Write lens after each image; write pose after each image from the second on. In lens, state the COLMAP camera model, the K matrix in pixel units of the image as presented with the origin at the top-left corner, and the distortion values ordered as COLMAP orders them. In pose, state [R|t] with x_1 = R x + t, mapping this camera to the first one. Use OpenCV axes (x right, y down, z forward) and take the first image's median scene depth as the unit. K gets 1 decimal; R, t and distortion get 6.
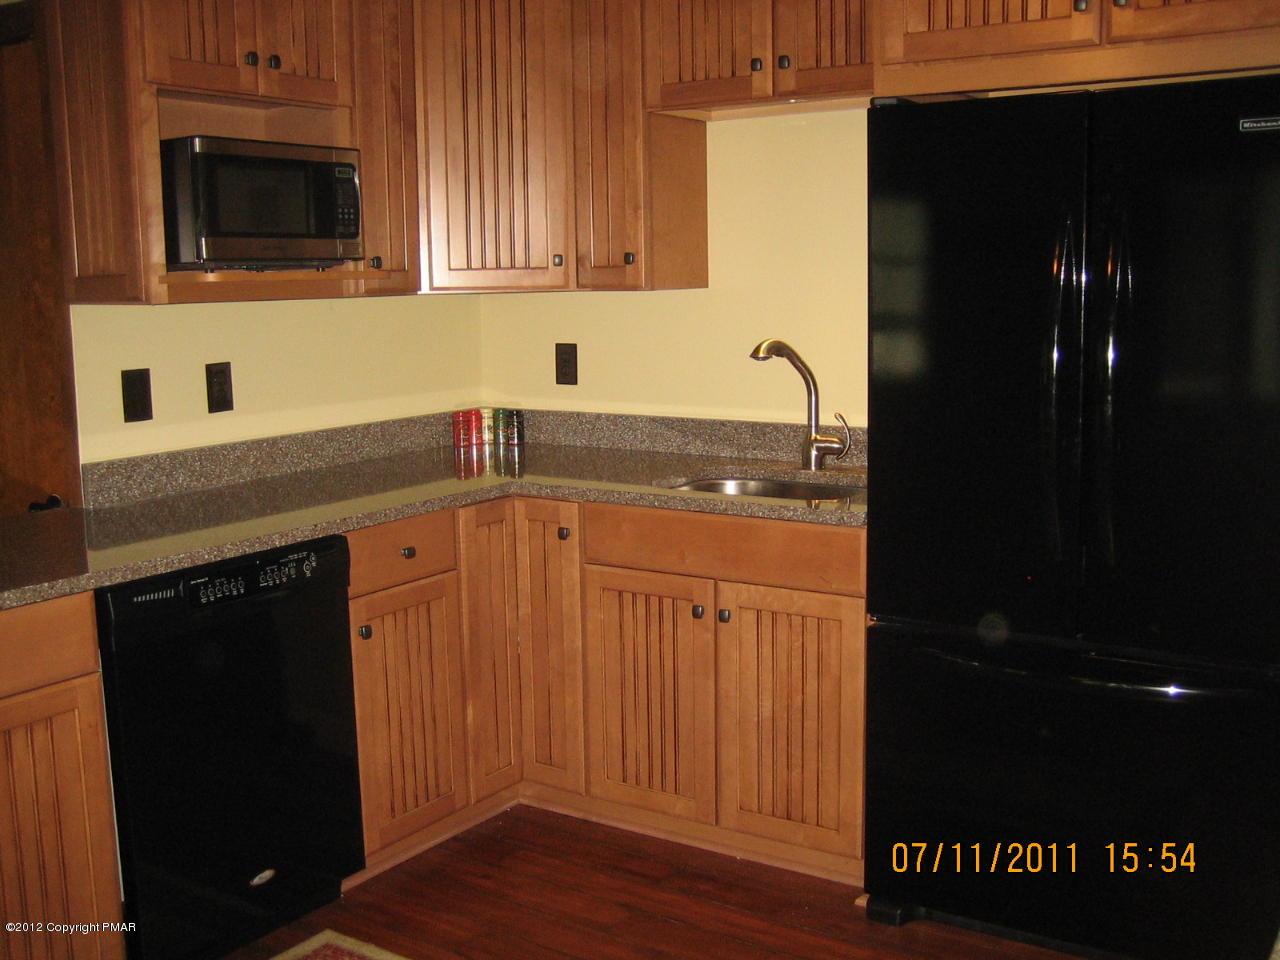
lens RADIAL K [[1343.7, 0, 658.8], [0, 1343.7, 473.6], [0, 0, 1]] dist [-0.150765, 0.204270]
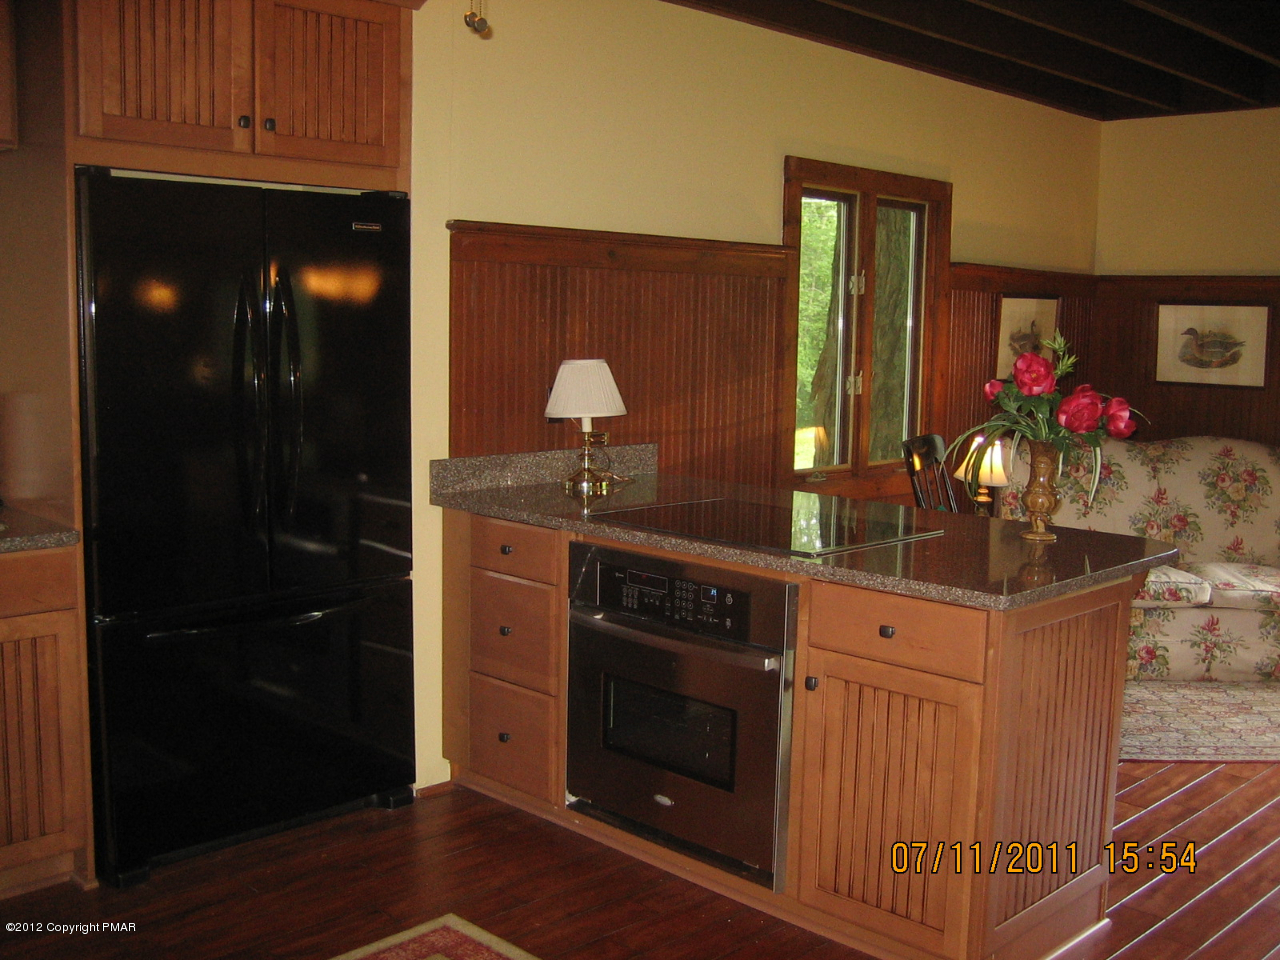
lens RADIAL K [[1343.7, 0, 658.8], [0, 1343.7, 473.6], [0, 0, 1]] dist [-0.150765, 0.204270]
pose [[0.197317, -0.095522, 0.975675, -0.783294], [0.117298, 0.990392, 0.073241, -0.040393], [-0.973297, 0.099993, 0.206626, 0.279475]]
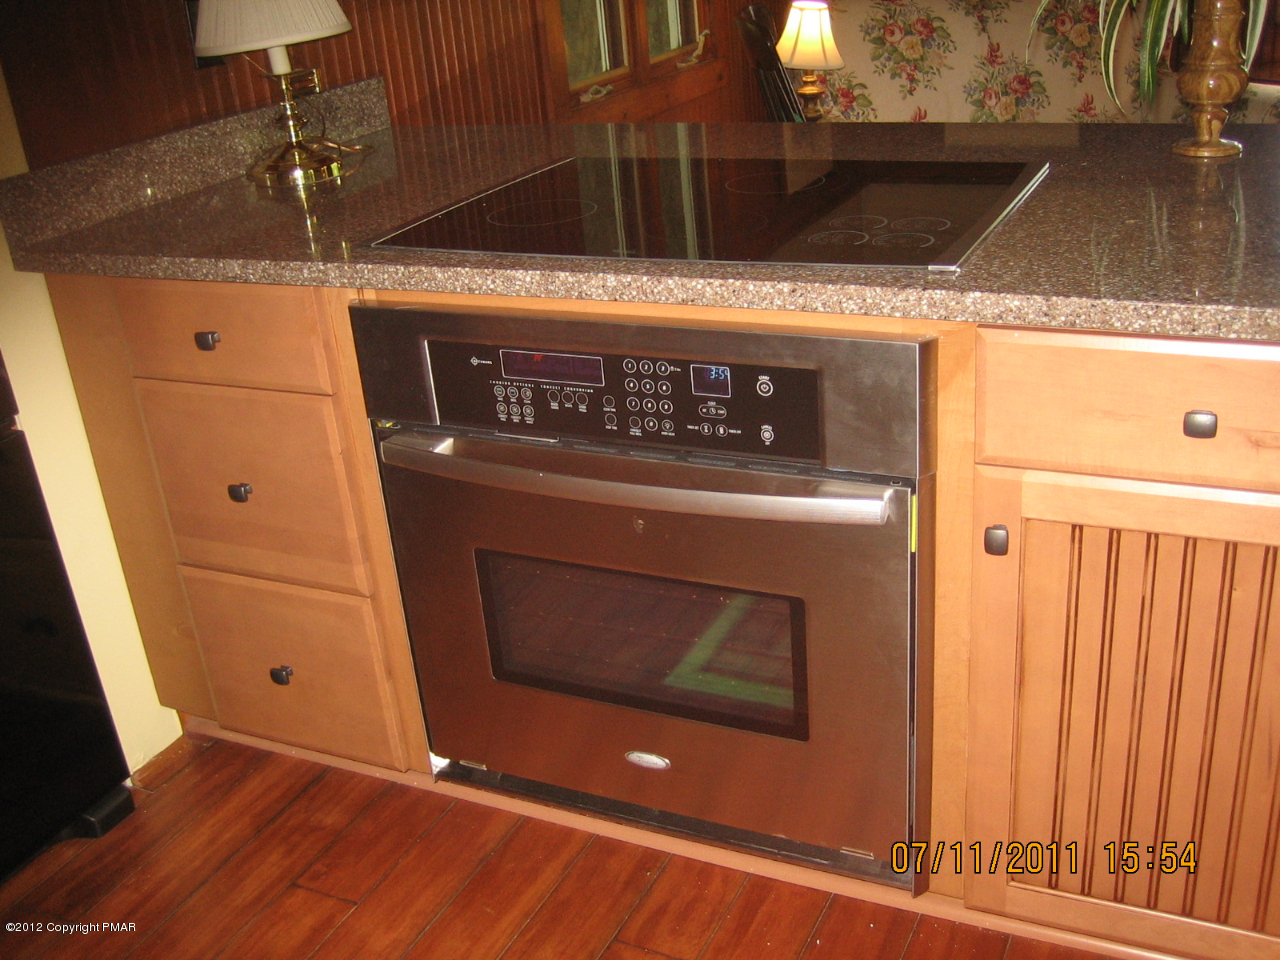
lens RADIAL K [[1343.7, 0, 658.8], [0, 1343.7, 473.6], [0, 0, 1]] dist [-0.150765, 0.204270]
pose [[-0.135148, -0.377549, 0.916074, -0.219325], [0.225432, 0.888592, 0.399480, -0.037747], [-0.964840, 0.260501, -0.034980, 0.515763]]
